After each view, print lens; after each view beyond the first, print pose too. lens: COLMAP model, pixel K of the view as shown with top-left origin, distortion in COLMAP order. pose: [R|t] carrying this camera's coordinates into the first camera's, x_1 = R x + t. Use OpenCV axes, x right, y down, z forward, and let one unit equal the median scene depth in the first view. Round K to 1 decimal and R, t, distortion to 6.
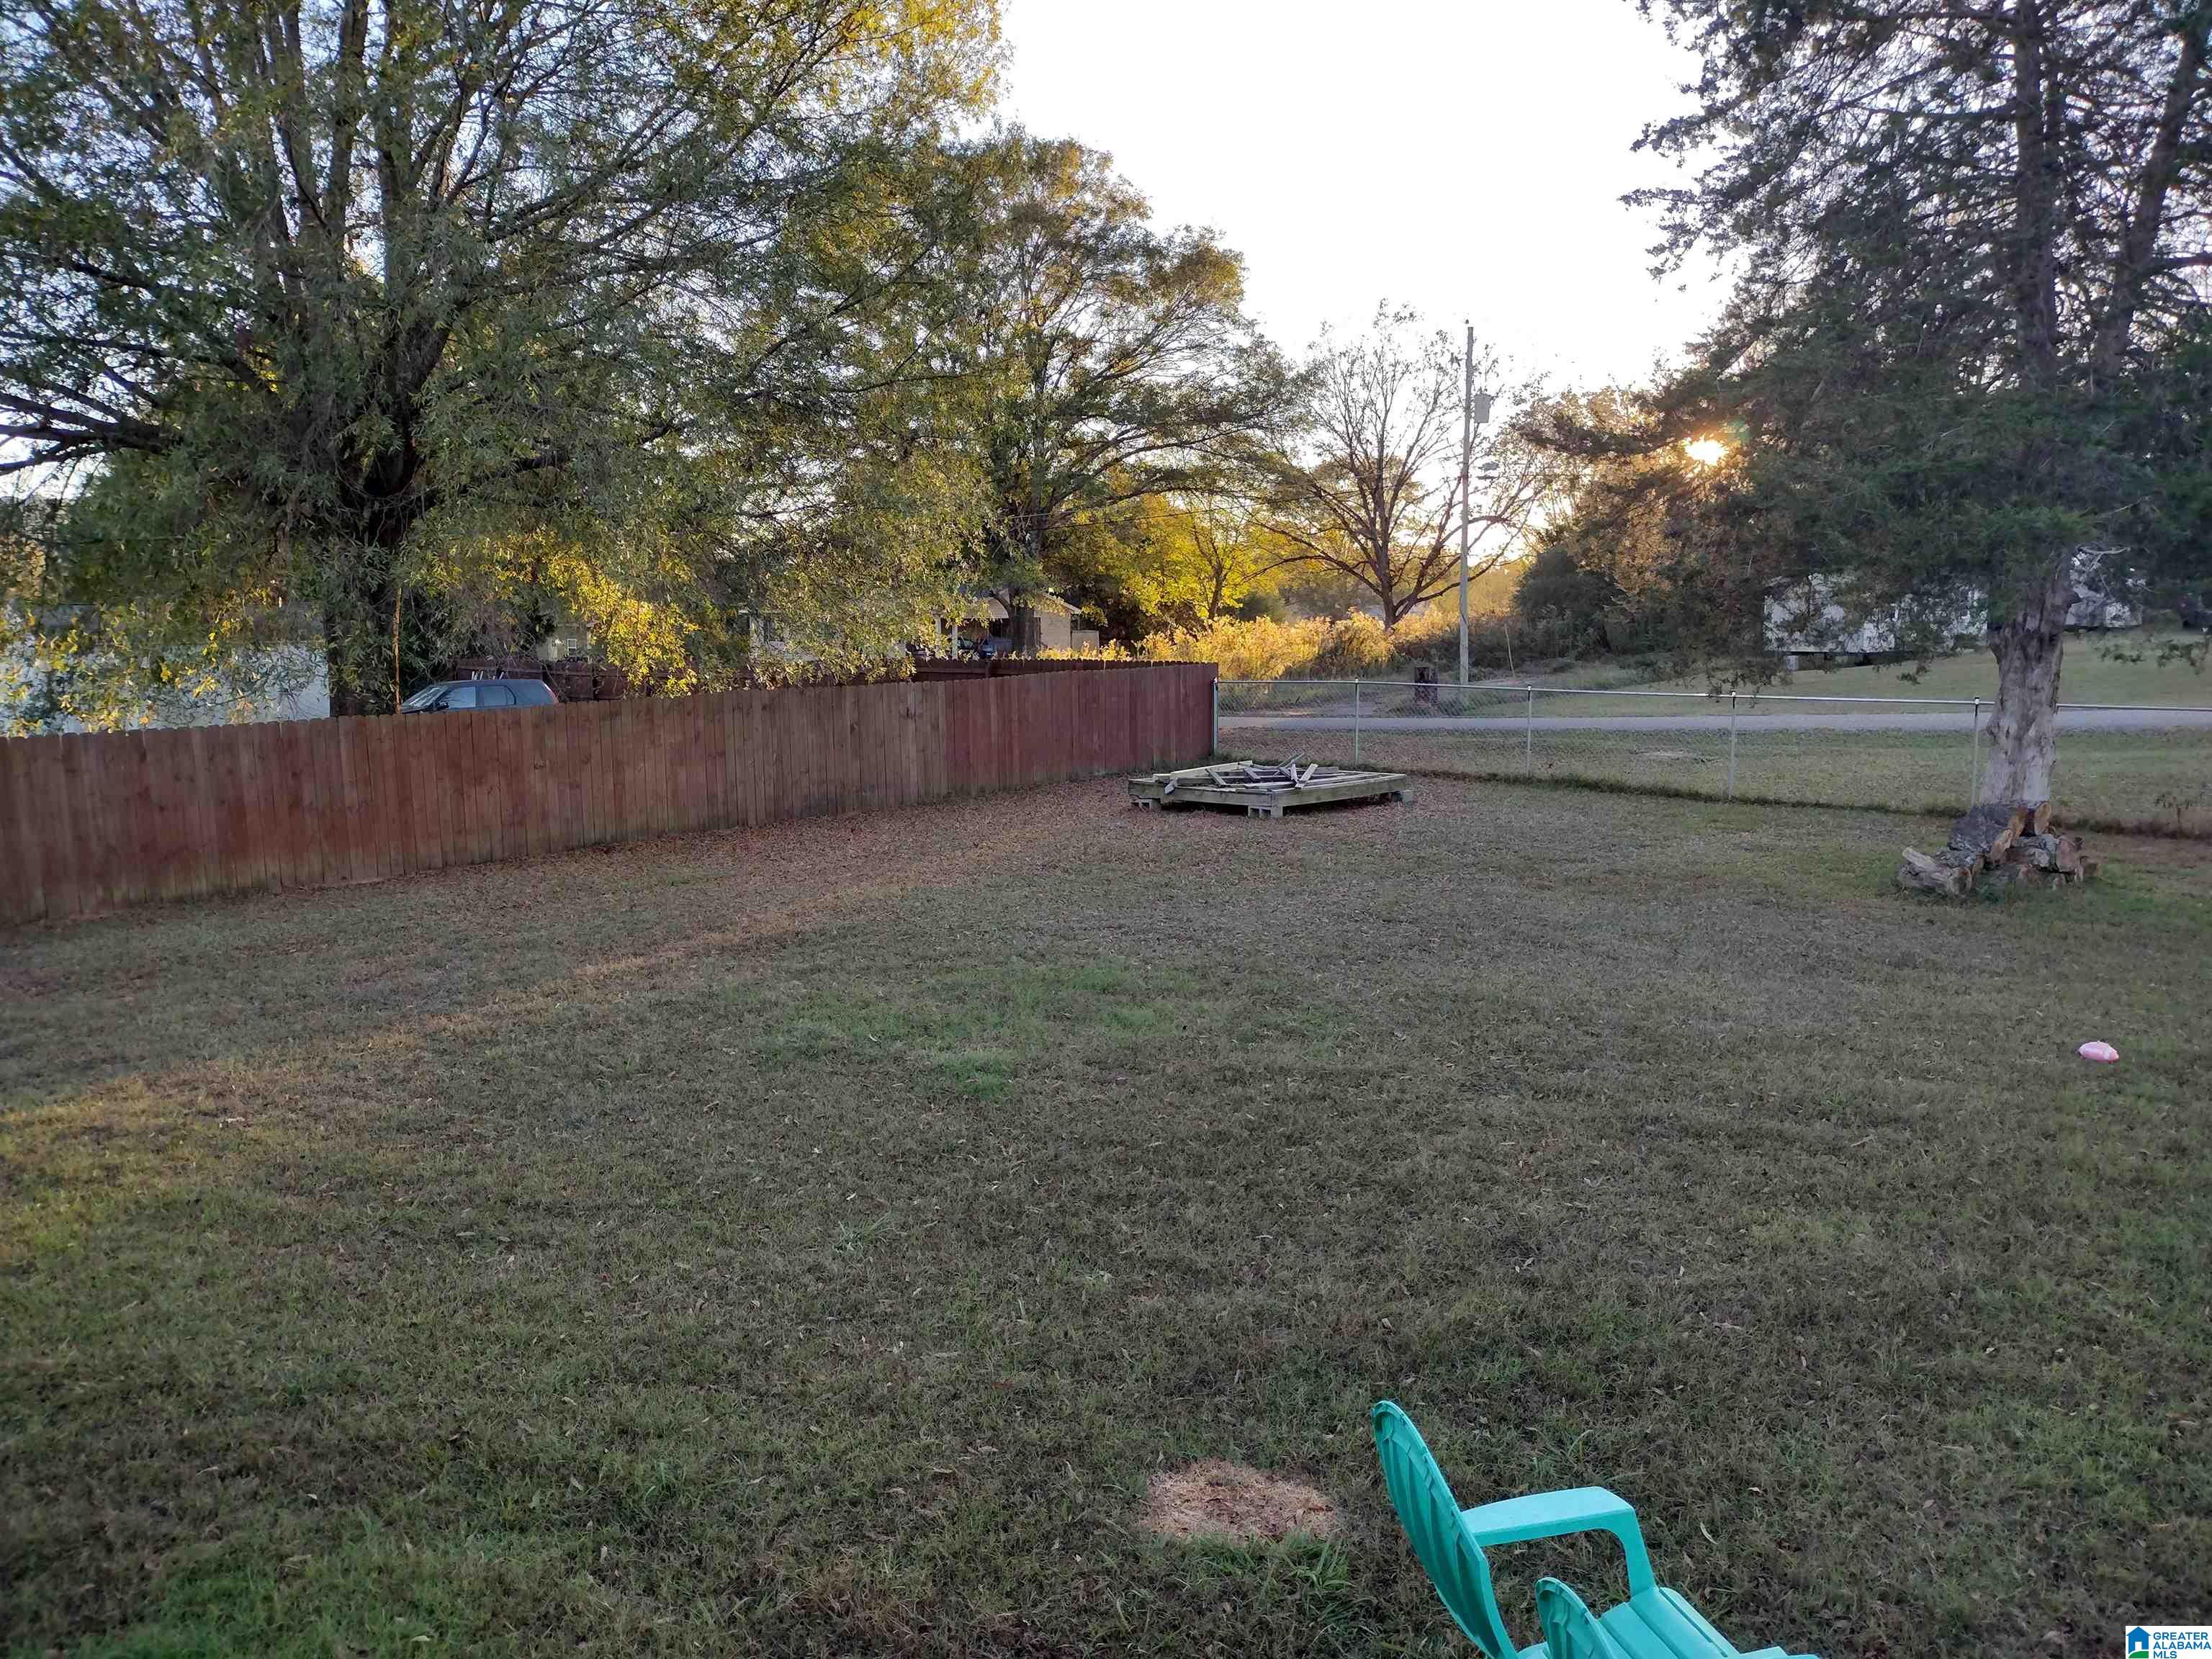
lens RADIAL K [[1647.7, 0, 1106.0], [0, 1647.7, 829.5], [0, 0, 1]] dist [0.094484, -0.153824]
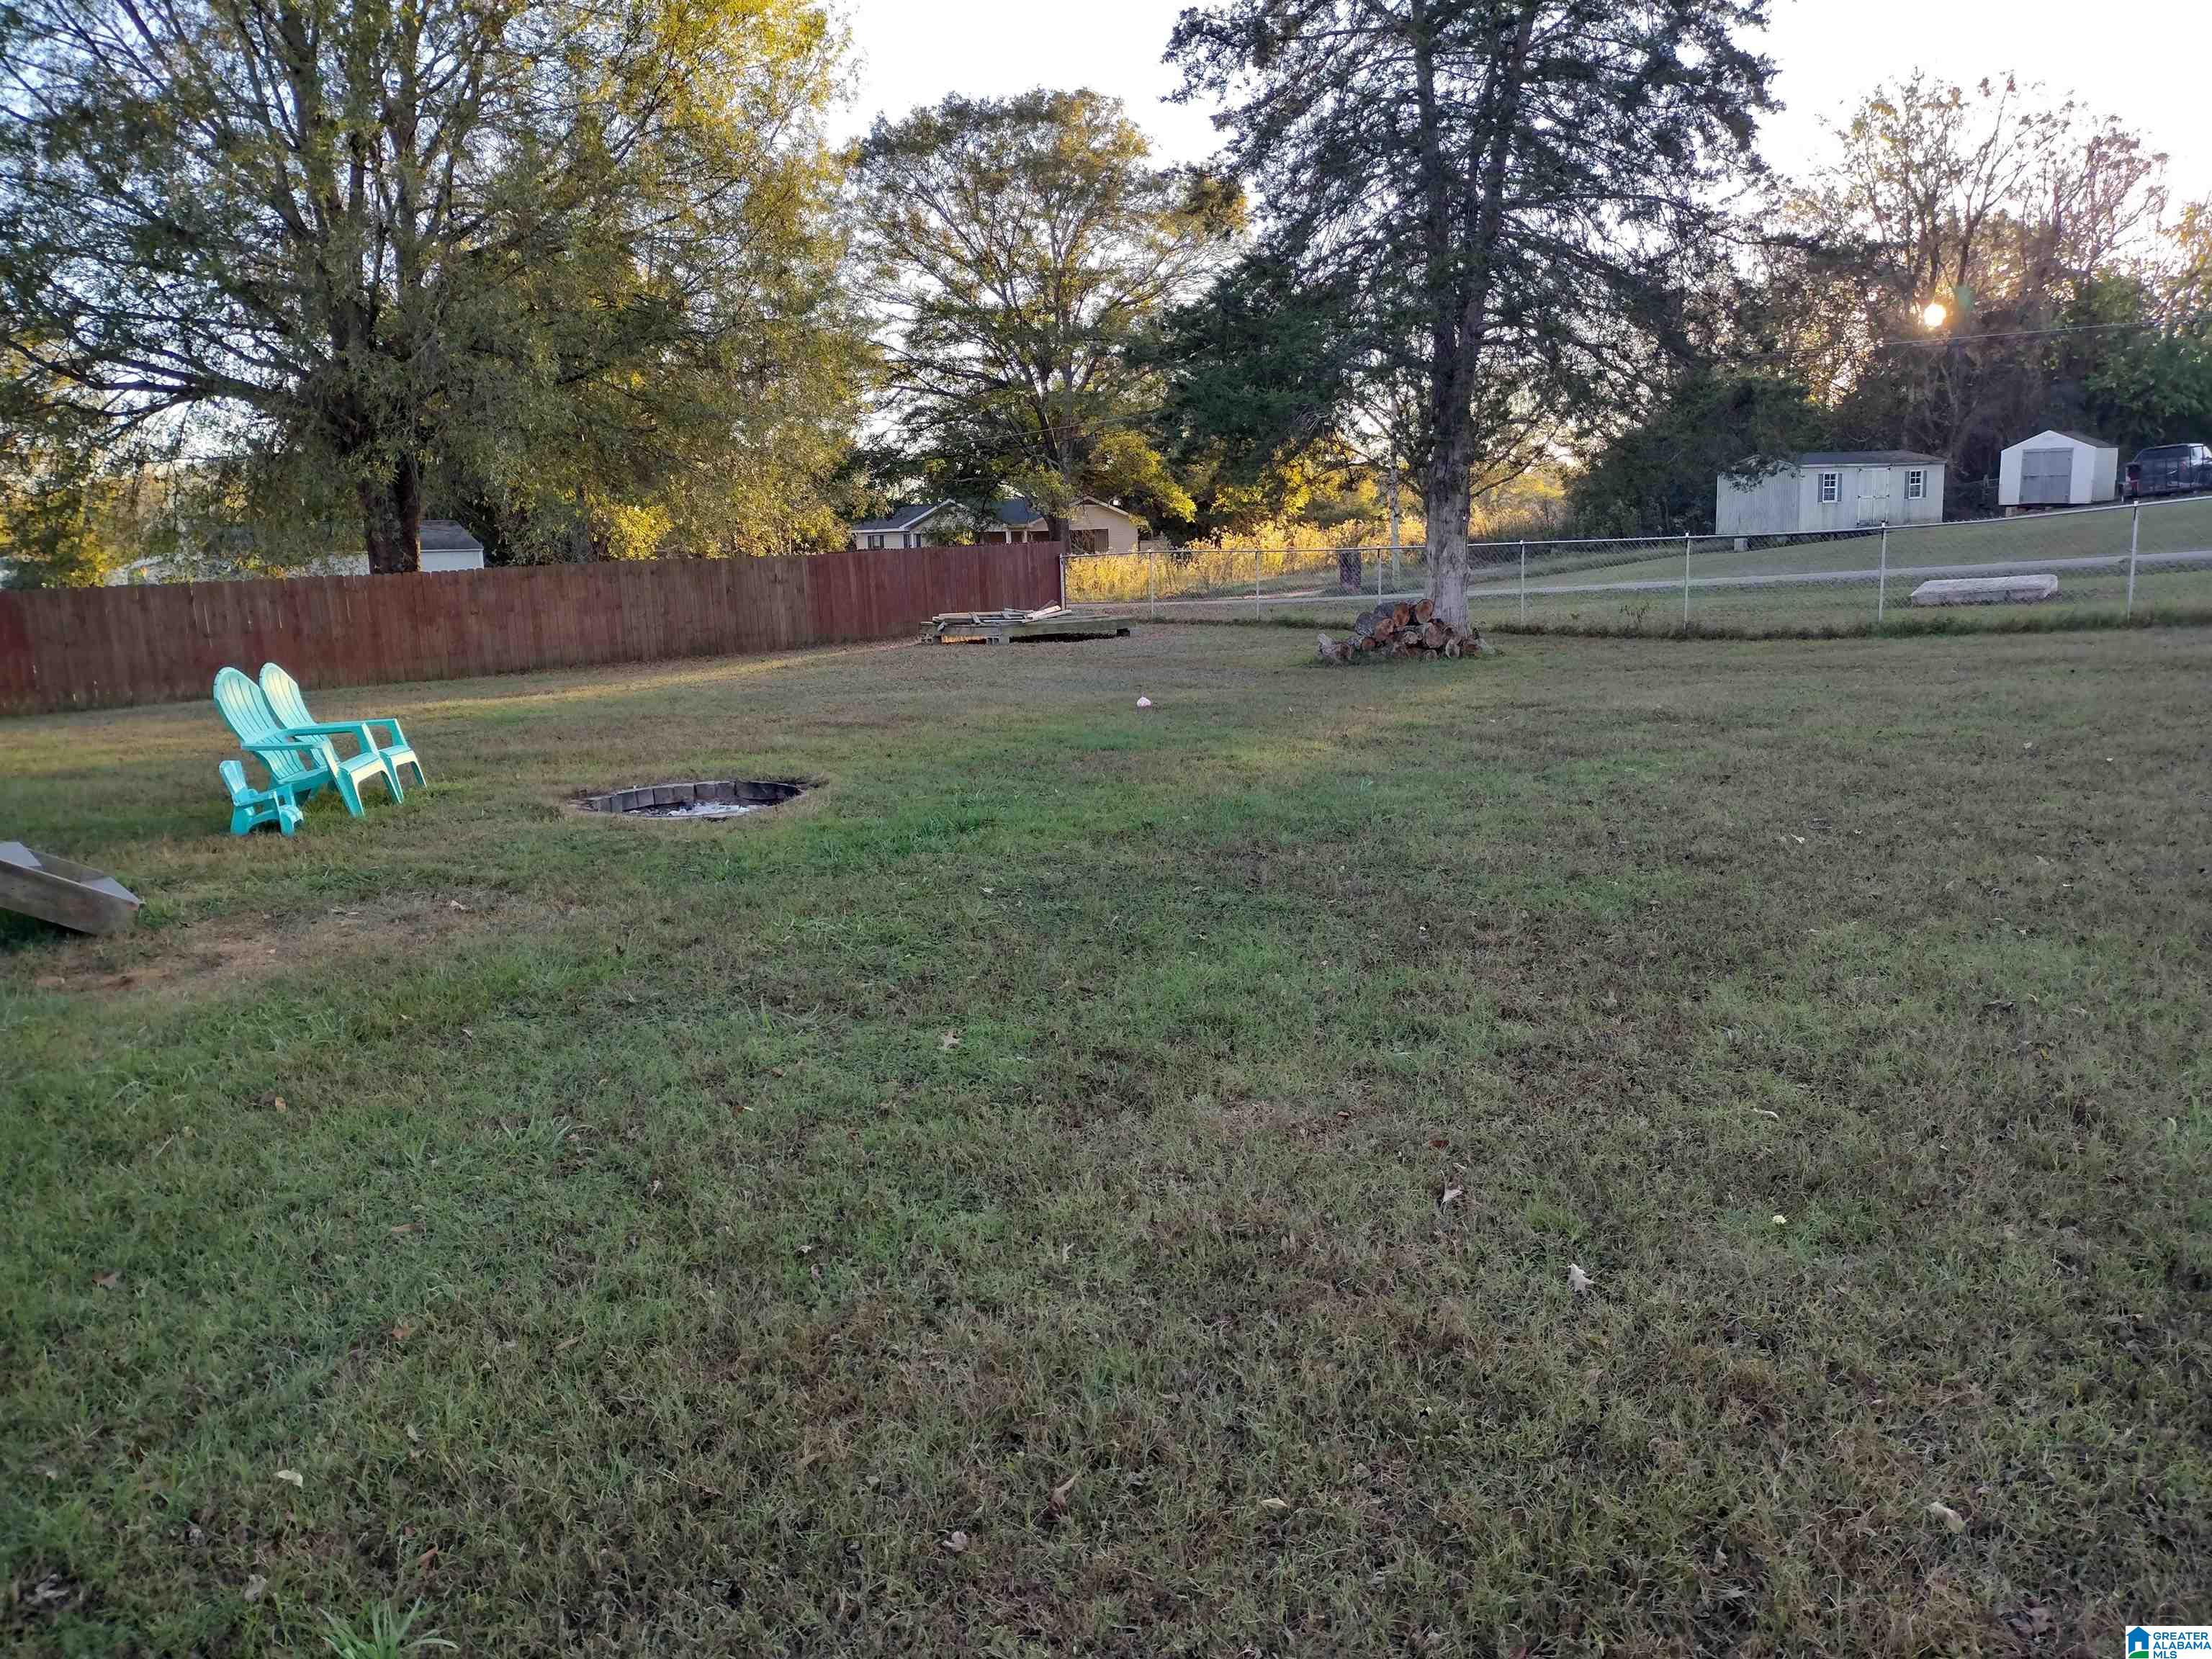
lens RADIAL K [[1647.7, 0, 1106.0], [0, 1647.7, 829.5], [0, 0, 1]] dist [0.094484, -0.153824]
pose [[0.992080, -0.004271, -0.125537, 0.329996], [0.009691, 0.999045, 0.042595, 0.081814], [0.125235, -0.043475, 0.991174, -0.306167]]
